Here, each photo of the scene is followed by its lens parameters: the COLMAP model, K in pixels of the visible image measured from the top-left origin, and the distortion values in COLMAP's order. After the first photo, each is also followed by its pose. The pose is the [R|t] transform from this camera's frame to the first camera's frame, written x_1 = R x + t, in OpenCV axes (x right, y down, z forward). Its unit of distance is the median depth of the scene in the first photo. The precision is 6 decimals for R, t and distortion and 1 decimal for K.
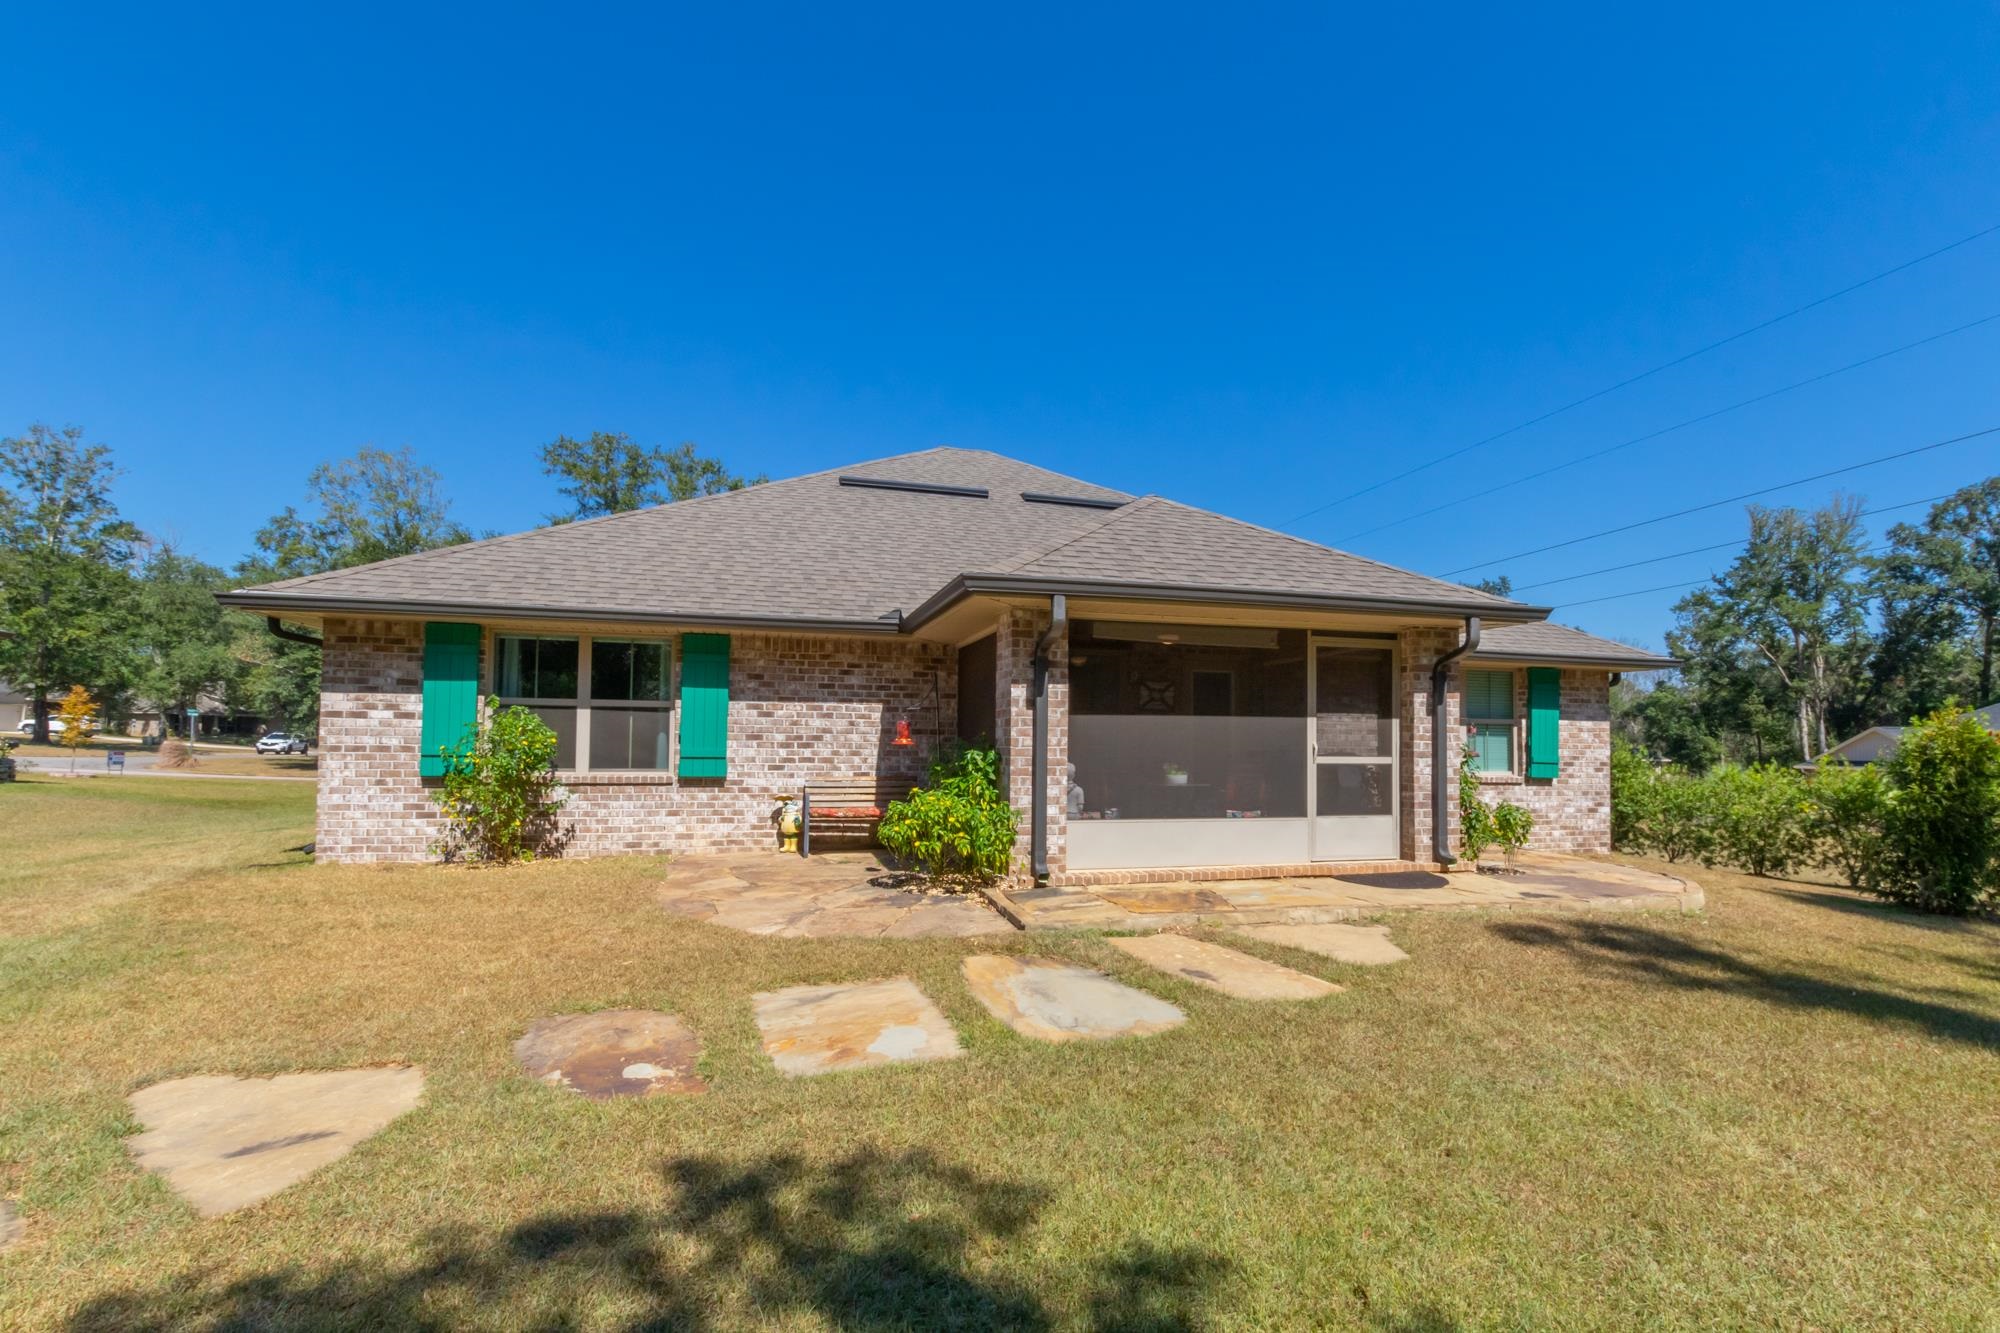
lens RADIAL K [[885.6, 0, 1000.0], [0, 885.6, 675.3], [0, 0, 1]] dist [-0.002822, -0.000346]
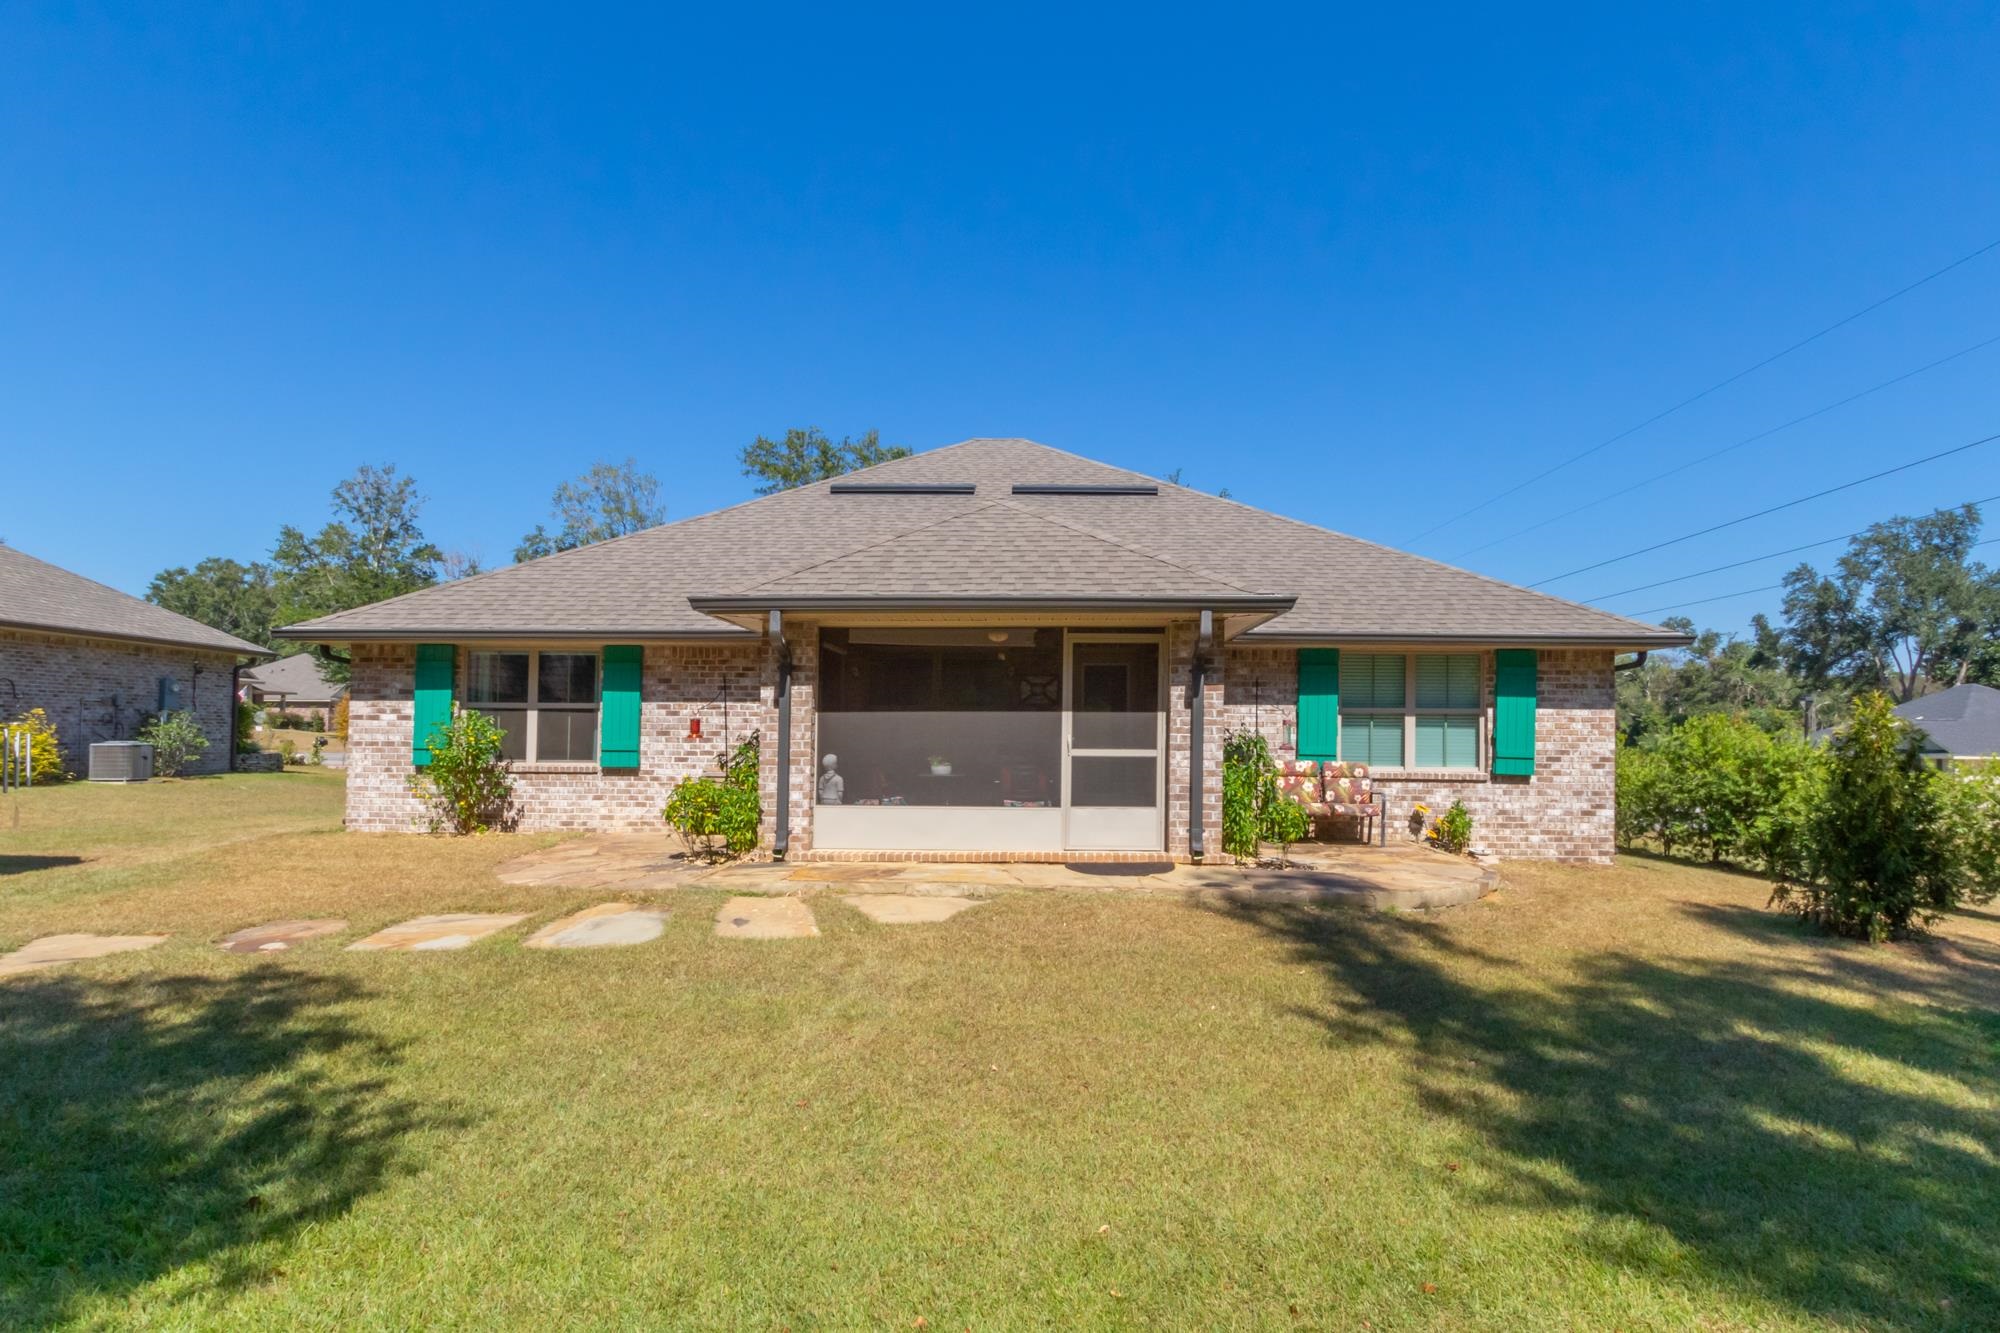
lens RADIAL K [[1005.7, 0, 1000.1], [0, 1005.7, 664.2], [0, 0, 1]] dist [-0.001162, 0.000672]
pose [[0.956485, -0.025072, -0.290702, 0.556657], [0.025817, 0.999666, -0.001272, -0.007769], [0.290637, -0.006288, 0.956813, -0.137223]]
